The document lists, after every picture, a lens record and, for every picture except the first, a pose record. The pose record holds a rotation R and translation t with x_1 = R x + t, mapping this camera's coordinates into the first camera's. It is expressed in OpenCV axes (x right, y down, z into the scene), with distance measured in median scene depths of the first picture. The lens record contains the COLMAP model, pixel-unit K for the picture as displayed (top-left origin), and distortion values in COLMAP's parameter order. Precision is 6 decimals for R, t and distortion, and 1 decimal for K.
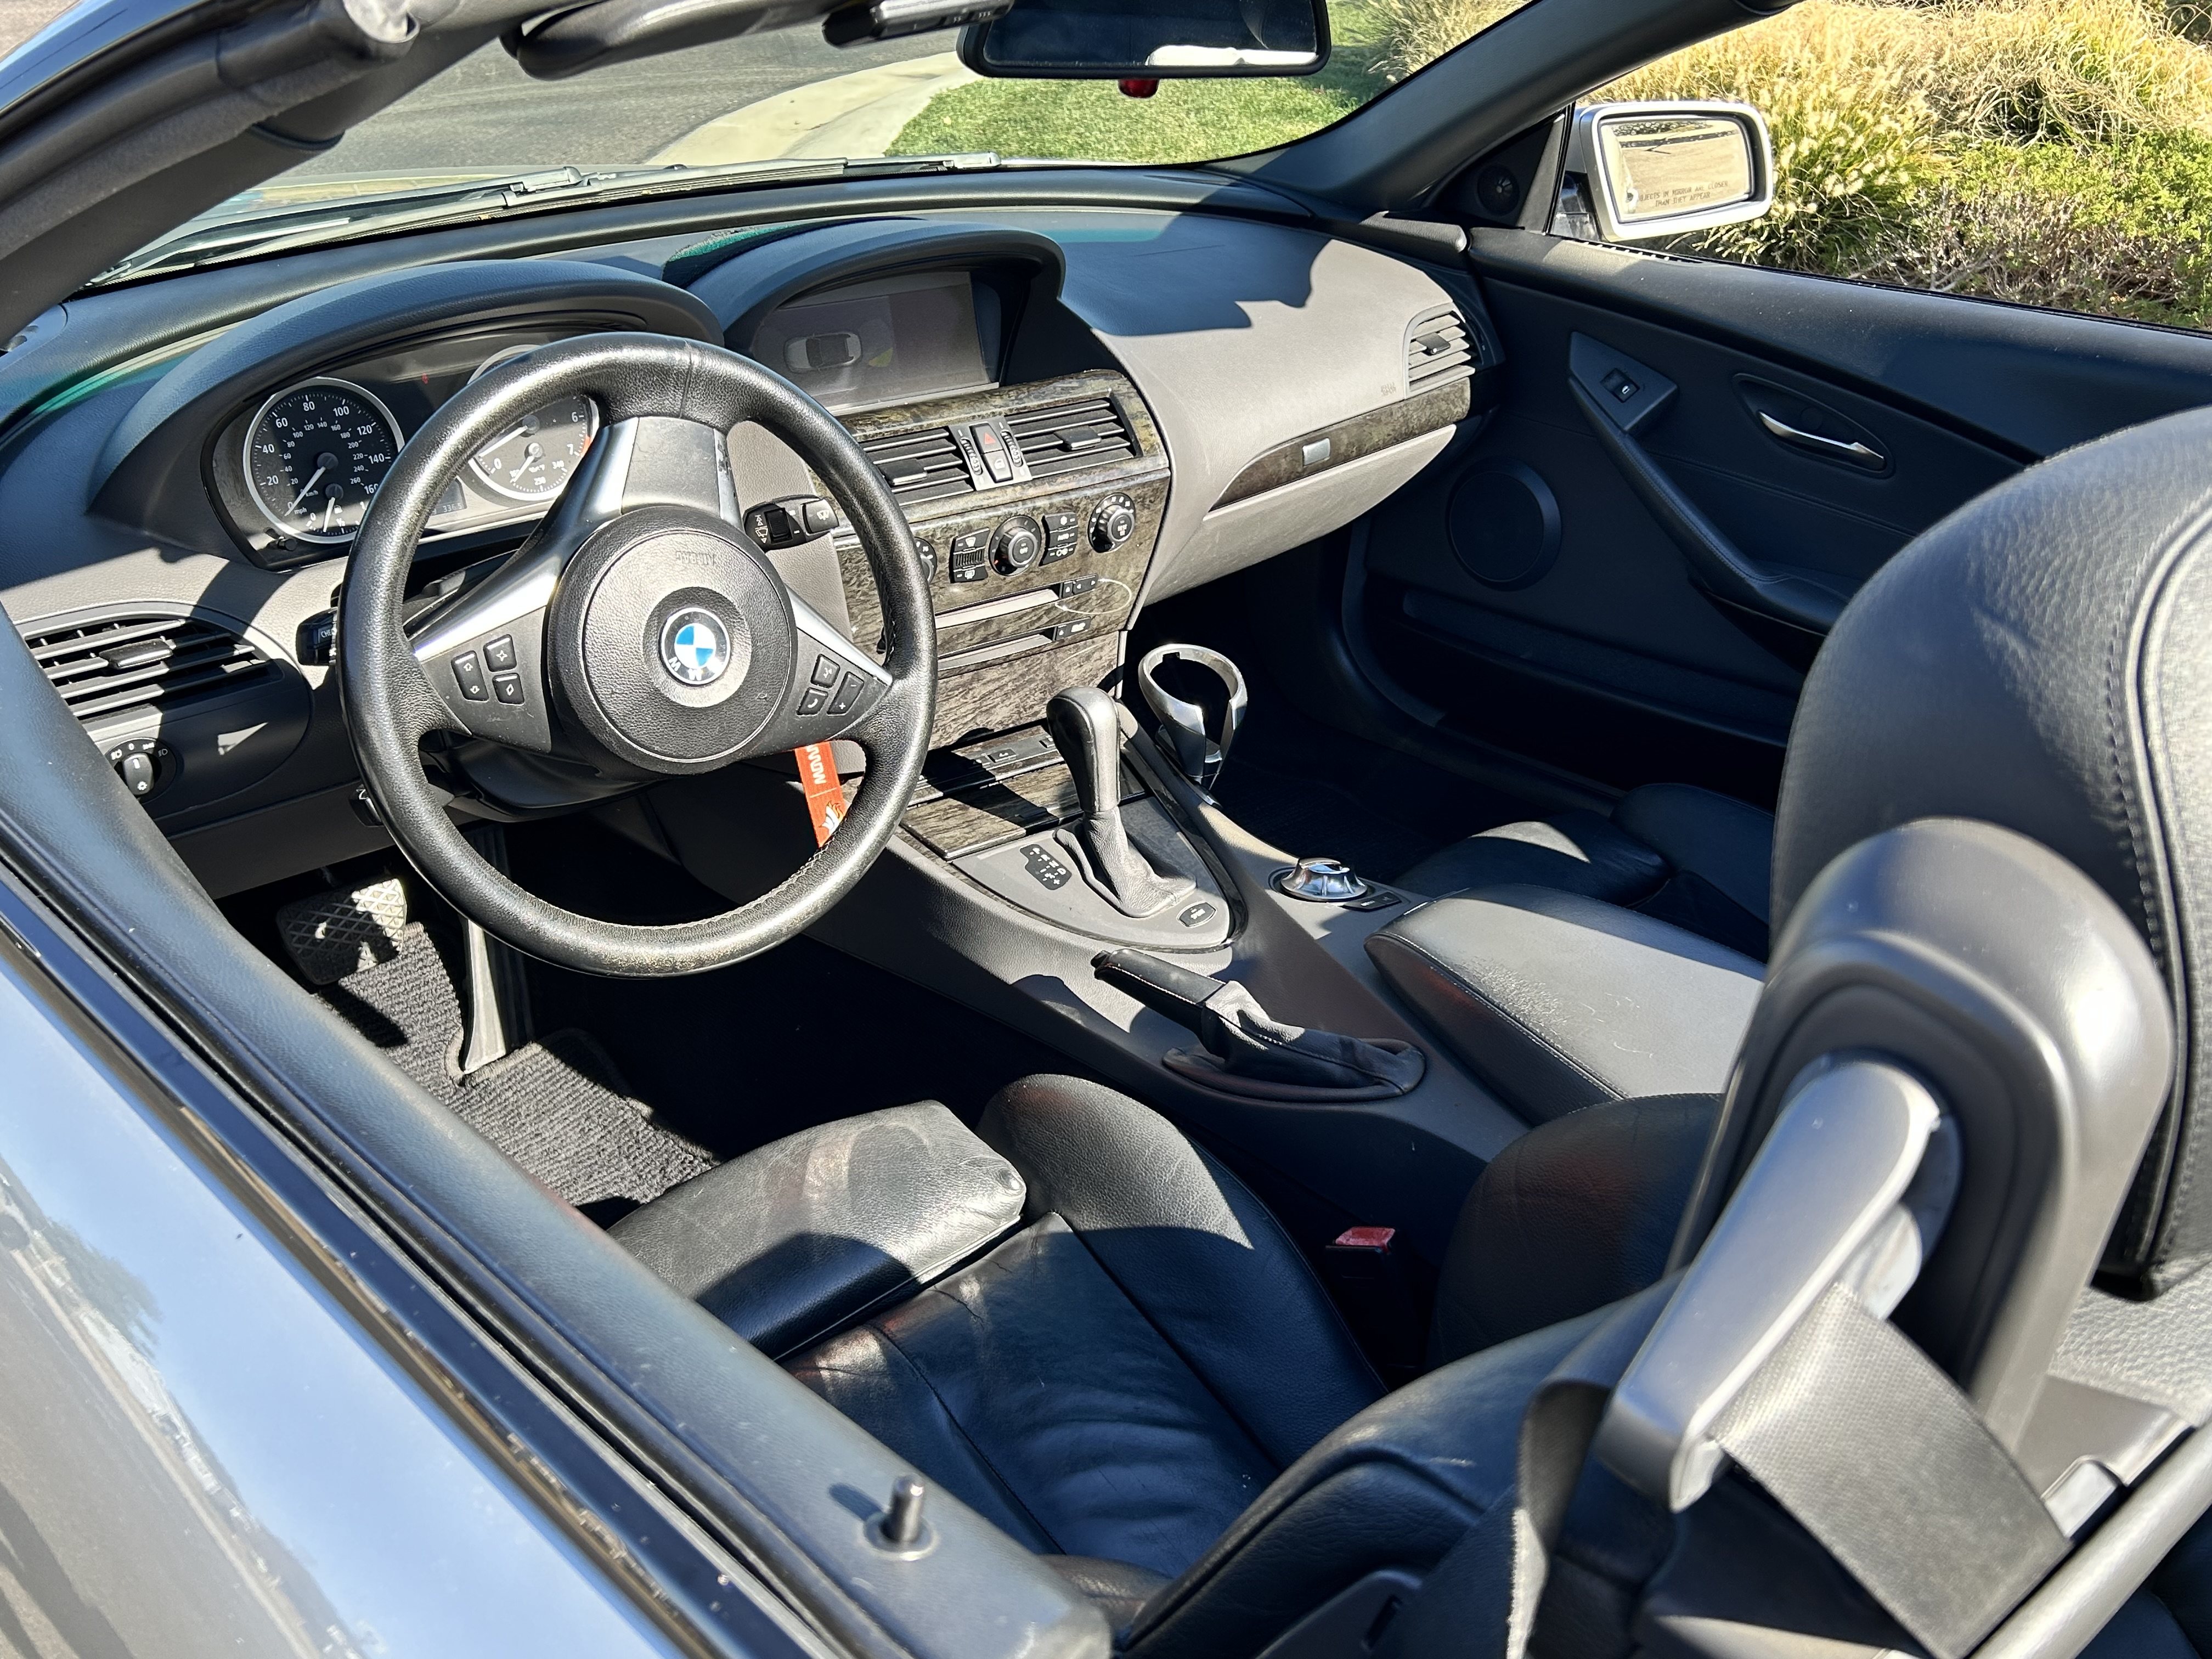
lens RADIAL K [[1945.4, 0, 1106.3], [0, 1945.4, 829.5], [0, 0, 1]] dist [0.030804, -0.032744]
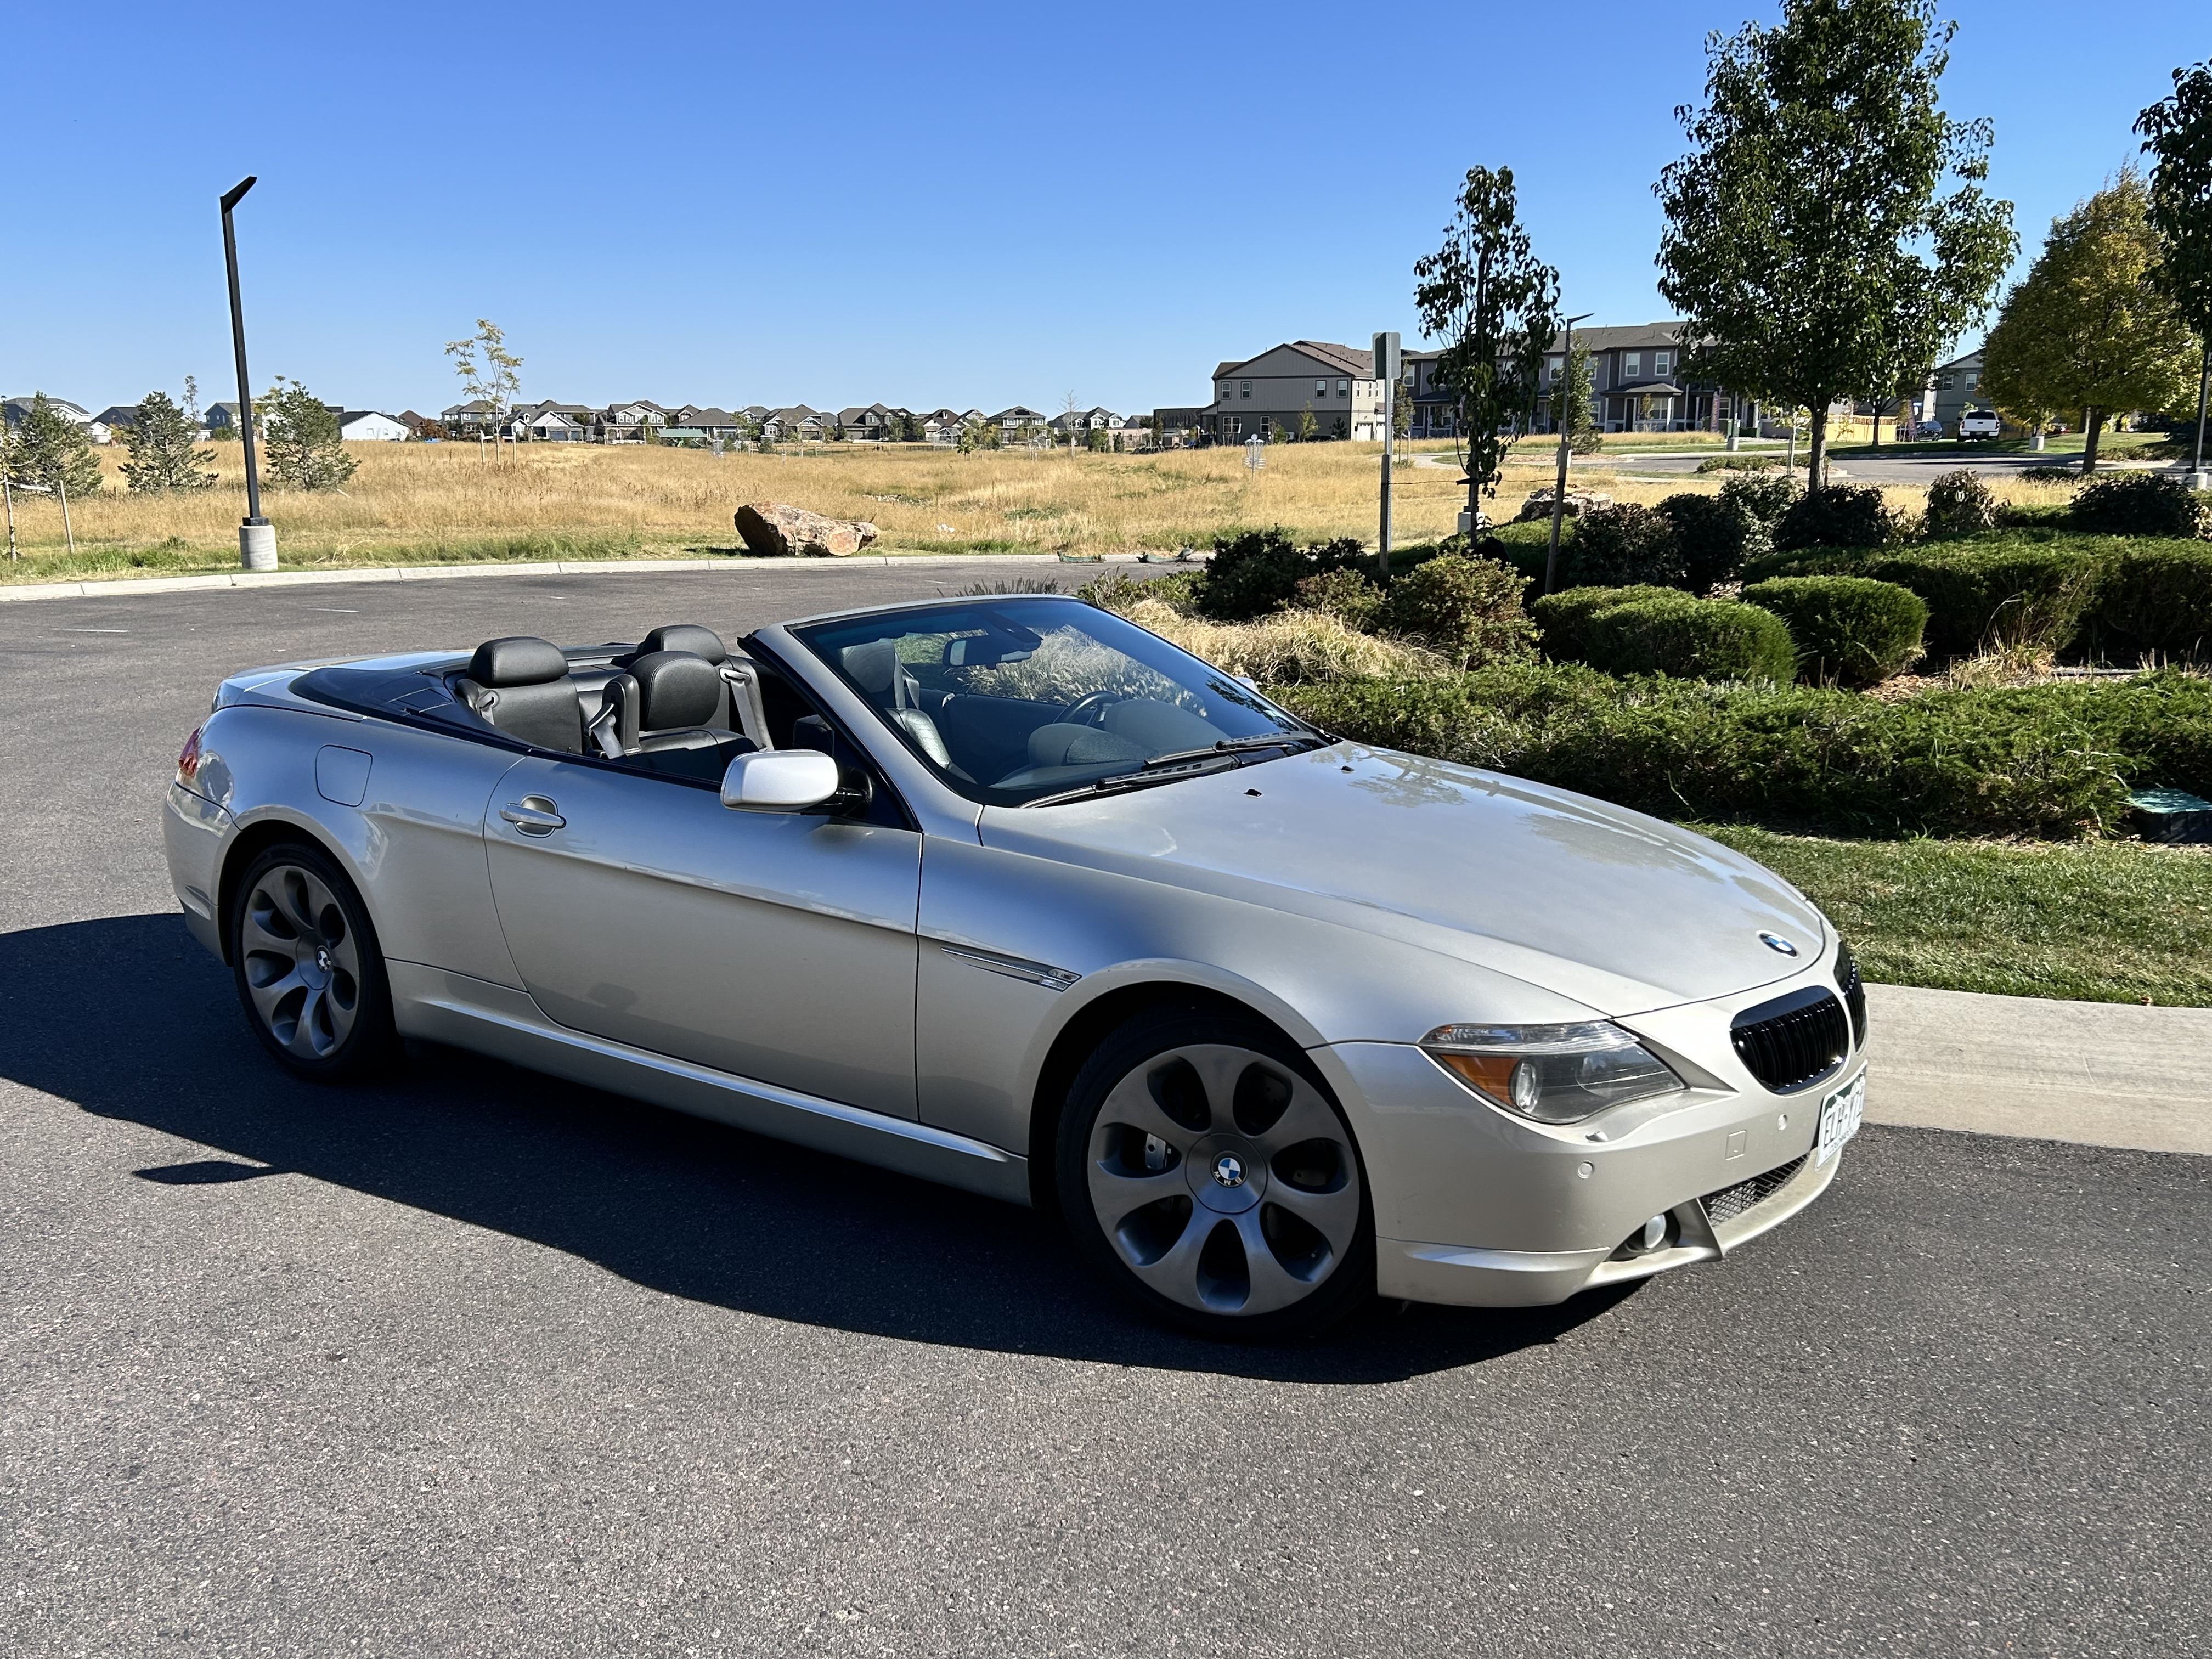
lens RADIAL K [[1945.4, 0, 1103.4], [0, 1945.4, 846.5], [0, 0, 1]] dist [0.030804, -0.032744]
pose [[0.972134, -0.072211, 0.223025, -0.438006], [0.134103, 0.951635, -0.276419, 0.829081], [-0.192278, 0.298625, 0.934801, -1.939763]]
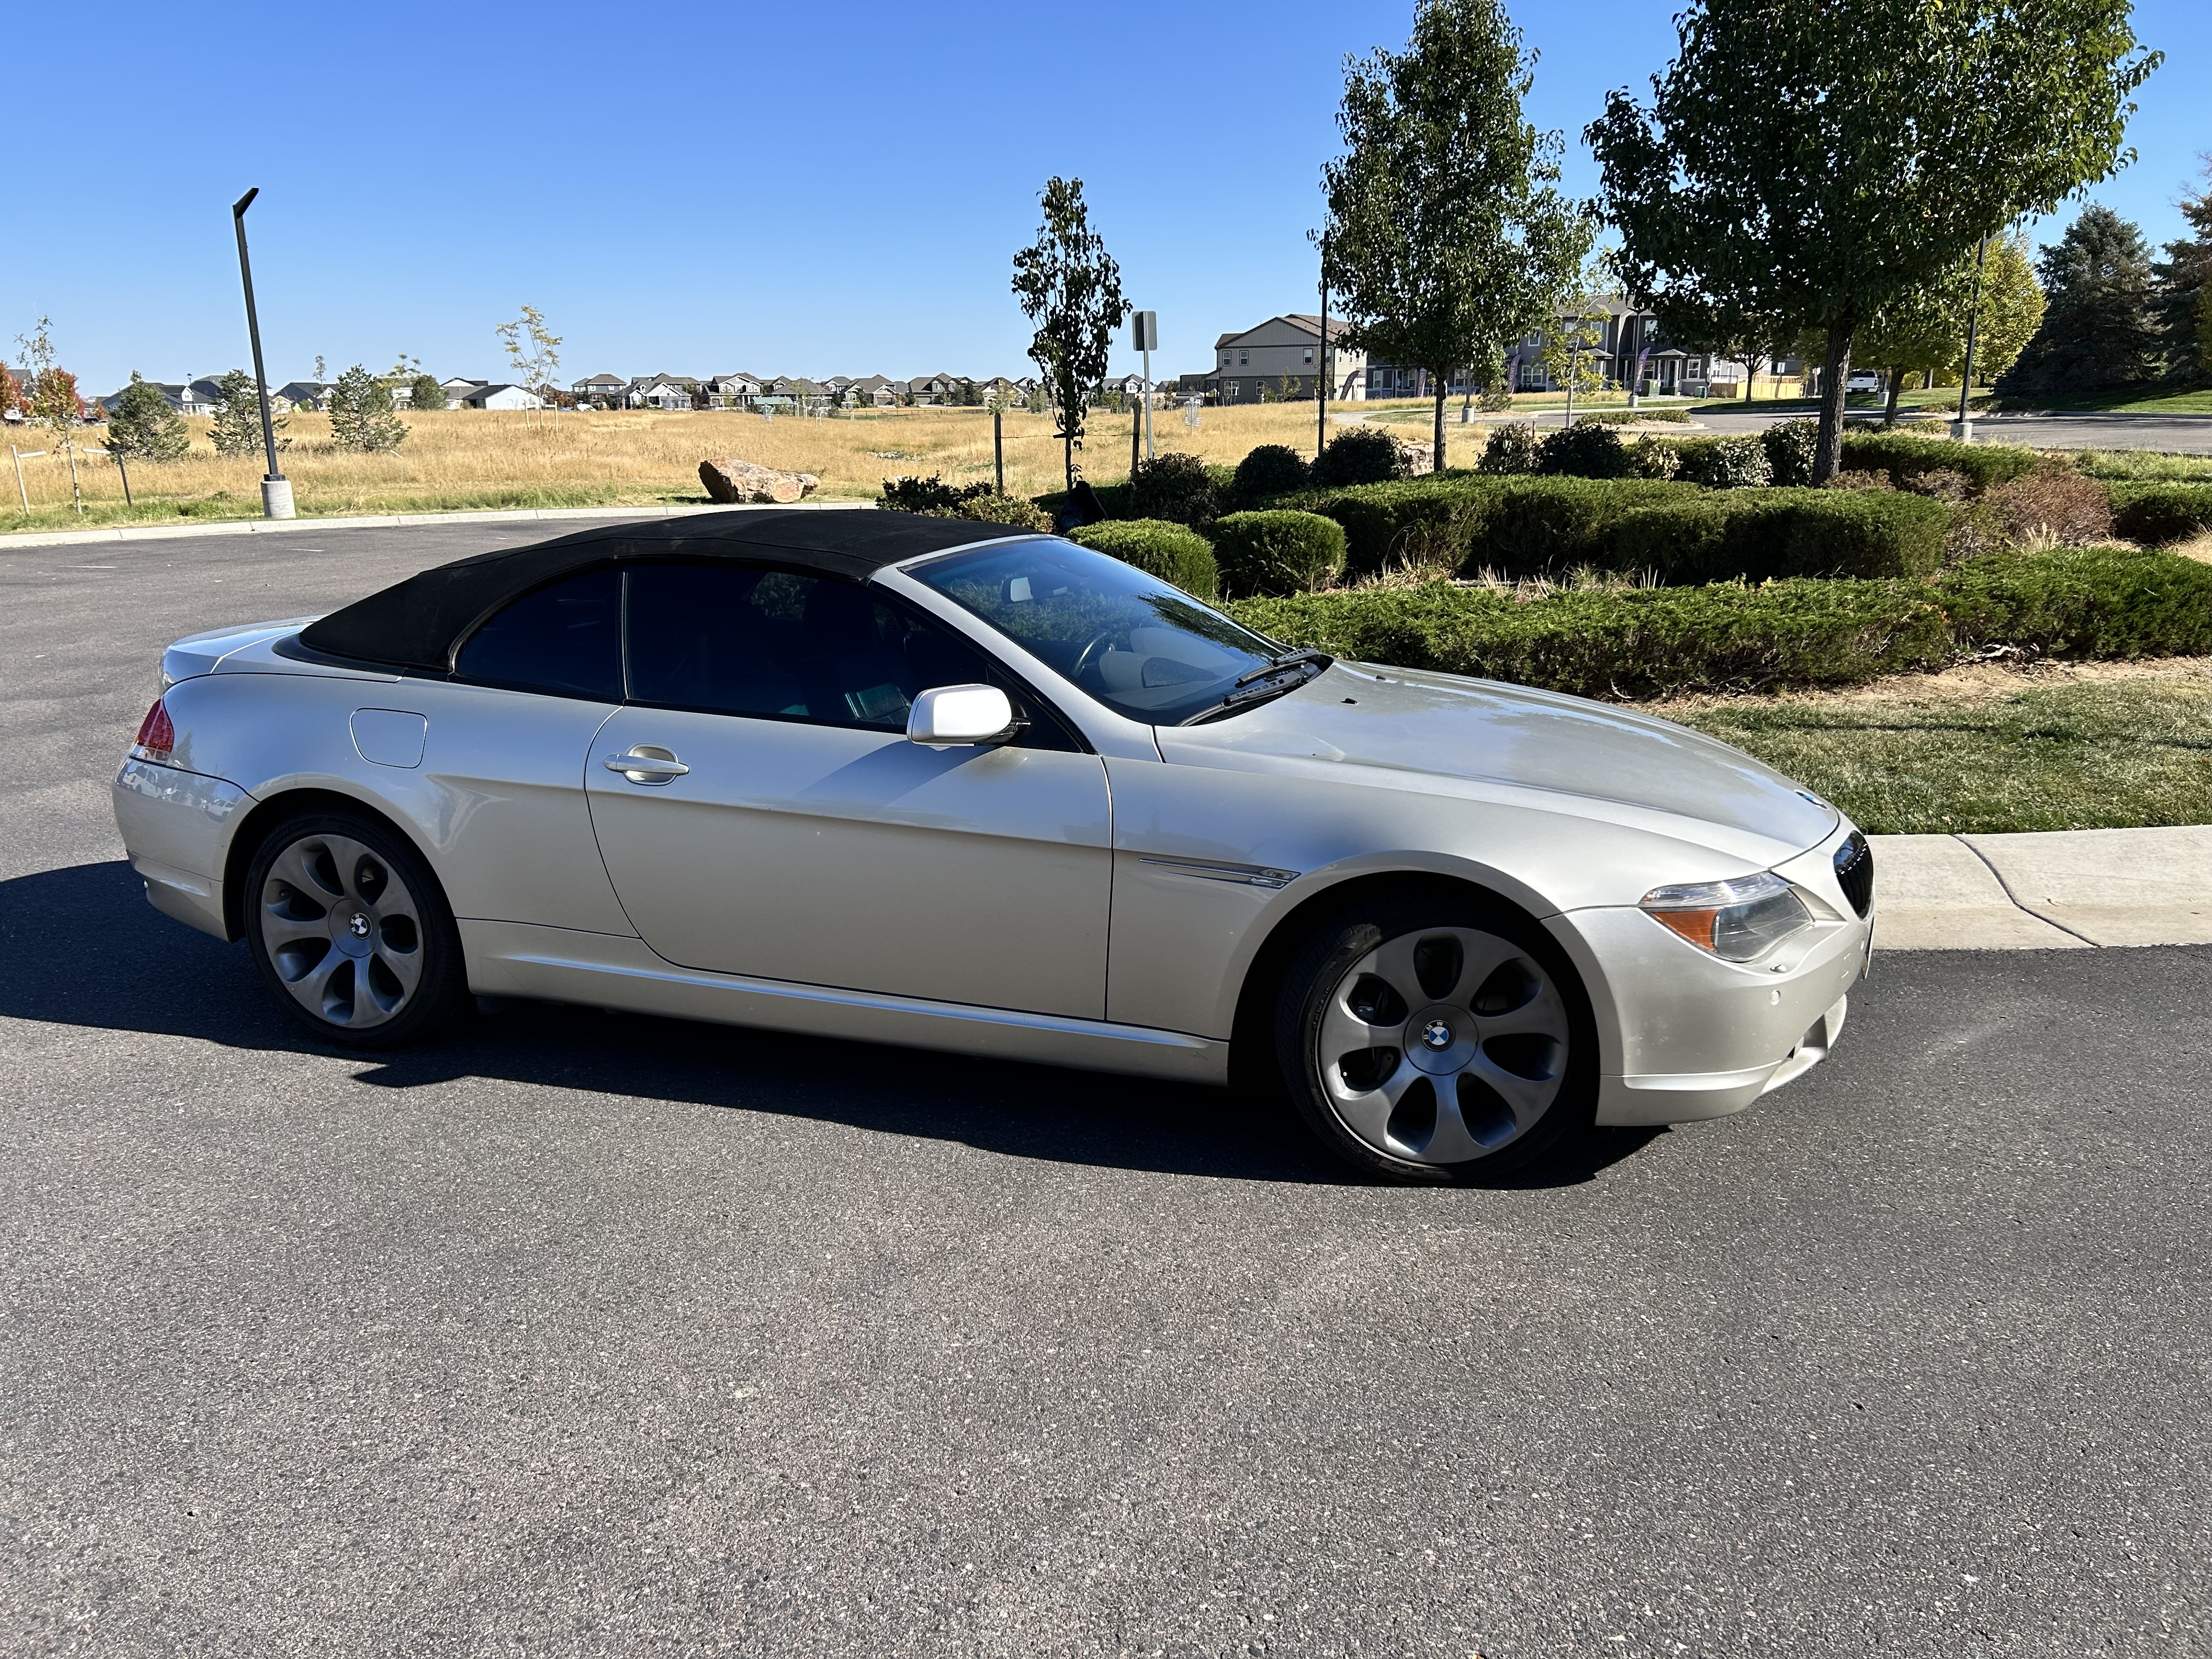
lens RADIAL K [[1652.8, 0, 1116.3], [0, 1652.8, 841.4], [0, 0, 1]] dist [0.028697, -0.025738]
pose [[0.976030, -0.088138, 0.198988, 0.926664], [0.133601, 0.964420, -0.228134, 1.256090], [-0.171801, 0.249251, 0.953078, -2.628525]]
